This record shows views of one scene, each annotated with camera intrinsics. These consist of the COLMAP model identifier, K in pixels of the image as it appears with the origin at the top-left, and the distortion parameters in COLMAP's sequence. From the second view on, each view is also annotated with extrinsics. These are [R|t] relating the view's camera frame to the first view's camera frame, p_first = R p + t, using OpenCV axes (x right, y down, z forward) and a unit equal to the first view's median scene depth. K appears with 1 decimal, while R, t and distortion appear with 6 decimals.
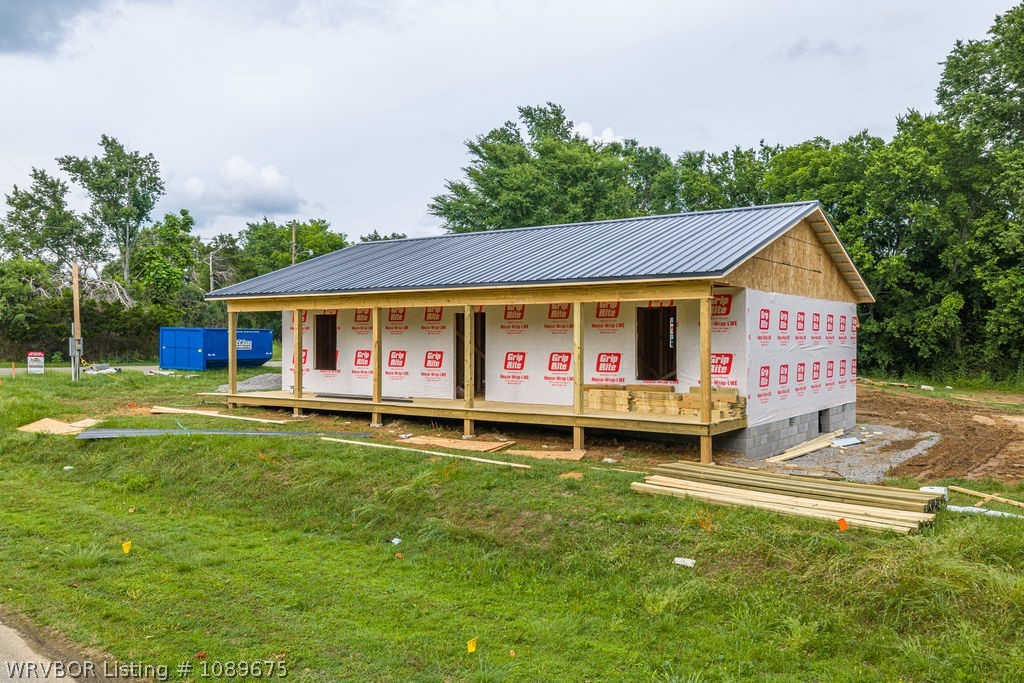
lens RADIAL K [[844.4, 0, 512.5], [0, 844.4, 342.4], [0, 0, 1]] dist [0.022881, -0.038984]
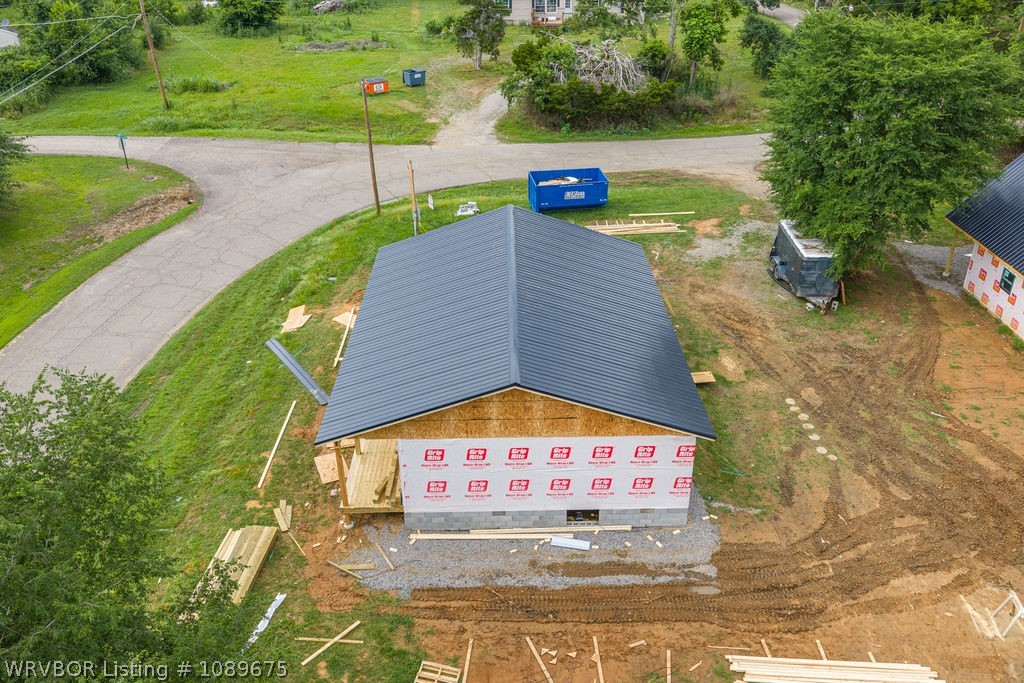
lens RADIAL K [[844.4, 0, 513.6], [0, 844.4, 340.7], [0, 0, 1]] dist [0.022881, -0.038984]
pose [[0.588058, 0.382892, -0.712448, 1.134999], [0.006164, 0.878702, 0.477331, -0.755349], [0.808795, -0.285089, 0.514368, 0.366600]]
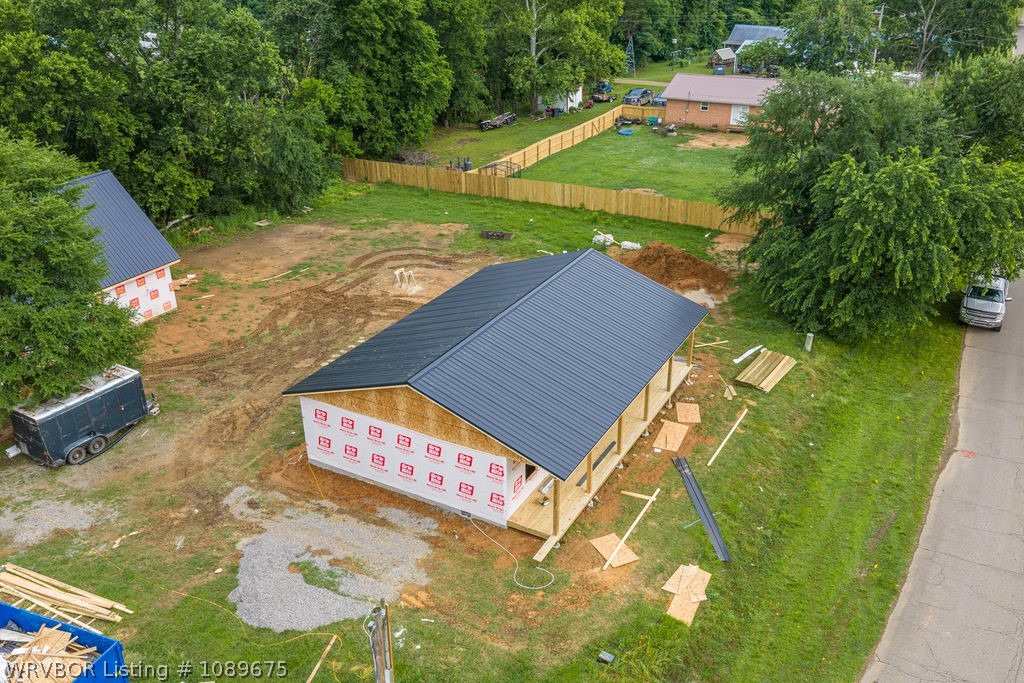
lens RADIAL K [[844.4, 0, 515.4], [0, 844.4, 341.7], [0, 0, 1]] dist [0.022881, -0.038984]
pose [[-0.109279, -0.435643, 0.893461, -1.453131], [0.010453, 0.898291, 0.439277, -0.813269], [-0.993956, 0.057343, -0.093611, 1.307250]]
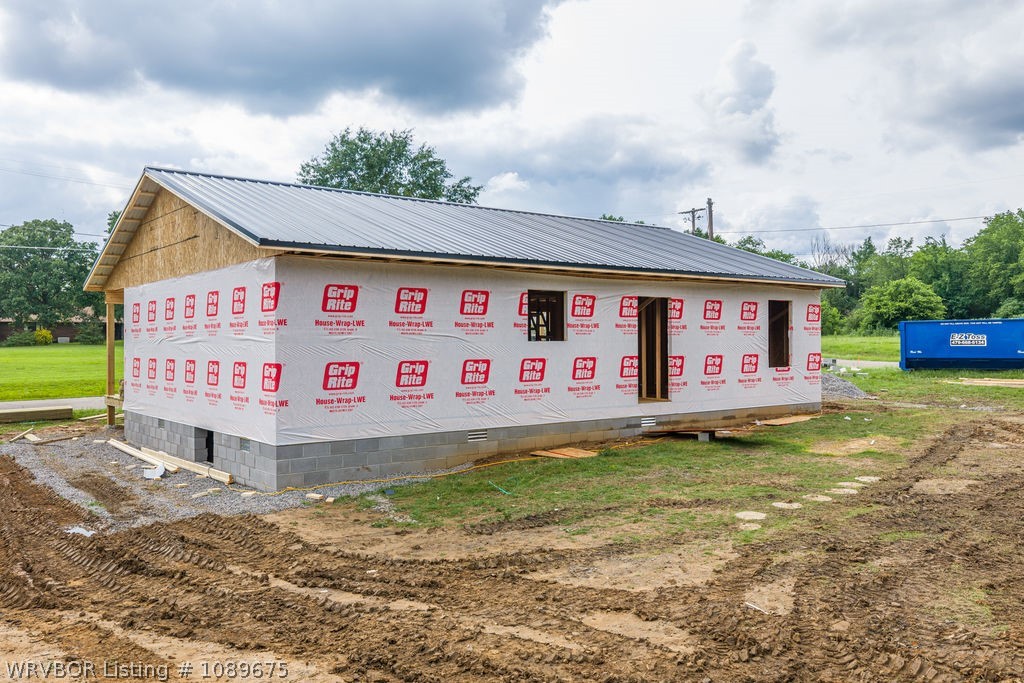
lens RADIAL K [[844.4, 0, 517.9], [0, 844.4, 340.7], [0, 0, 1]] dist [0.022881, -0.038984]
pose [[-0.291616, -0.001872, -0.956534, 0.998553], [0.001218, 0.999997, -0.002328, 0.008473], [0.956535, -0.001844, -0.291613, 1.507956]]
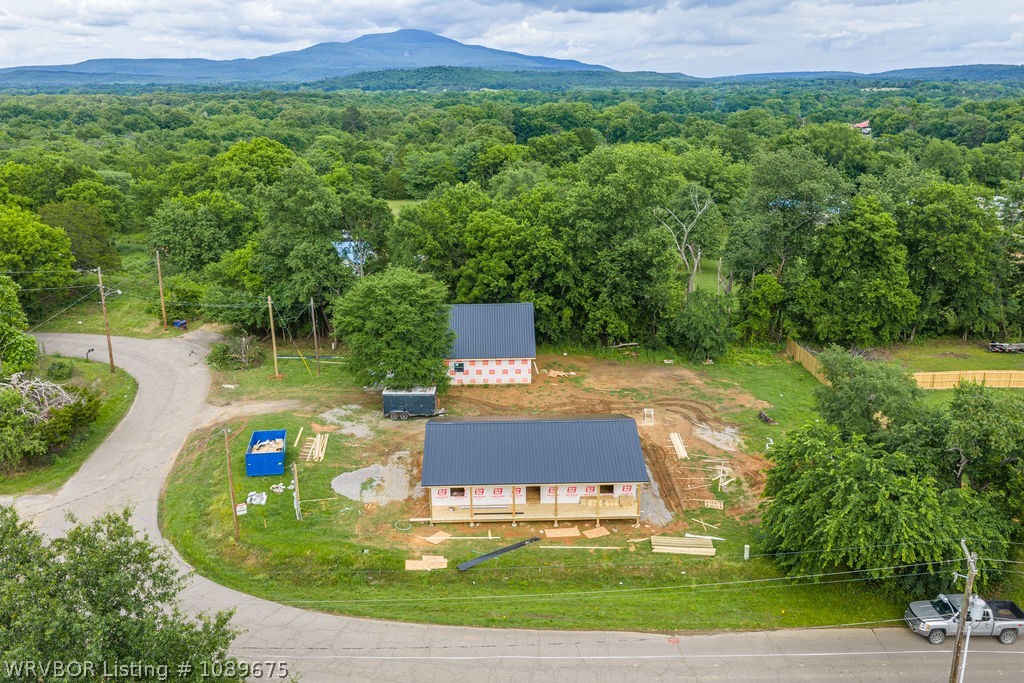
lens RADIAL K [[844.4, 0, 513.9], [0, 844.4, 341.6], [0, 0, 1]] dist [0.022881, -0.038984]
pose [[0.800255, -0.182470, 0.571224, -1.609636], [0.010425, 0.956669, 0.290991, -1.264783], [-0.599569, -0.226912, 0.767481, -0.983423]]
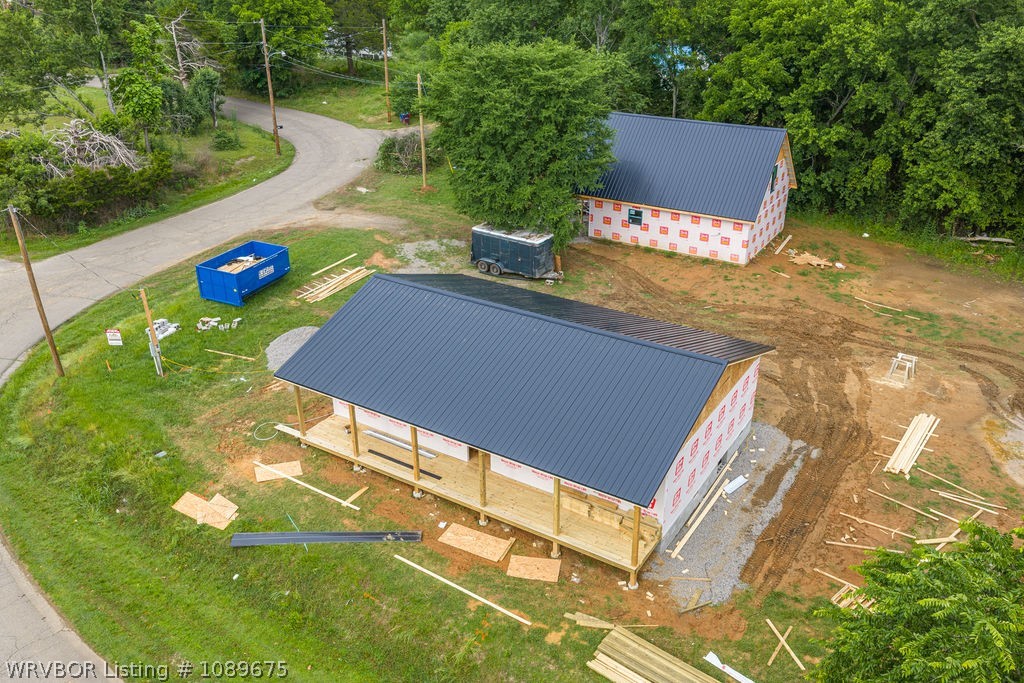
lens RADIAL K [[844.4, 0, 515.2], [0, 844.4, 340.2], [0, 0, 1]] dist [0.022881, -0.038984]
pose [[0.998856, -0.029223, 0.037861, -0.038576], [0.009899, 0.900799, 0.434123, -0.760592], [-0.046792, -0.433252, 0.900057, -0.210838]]
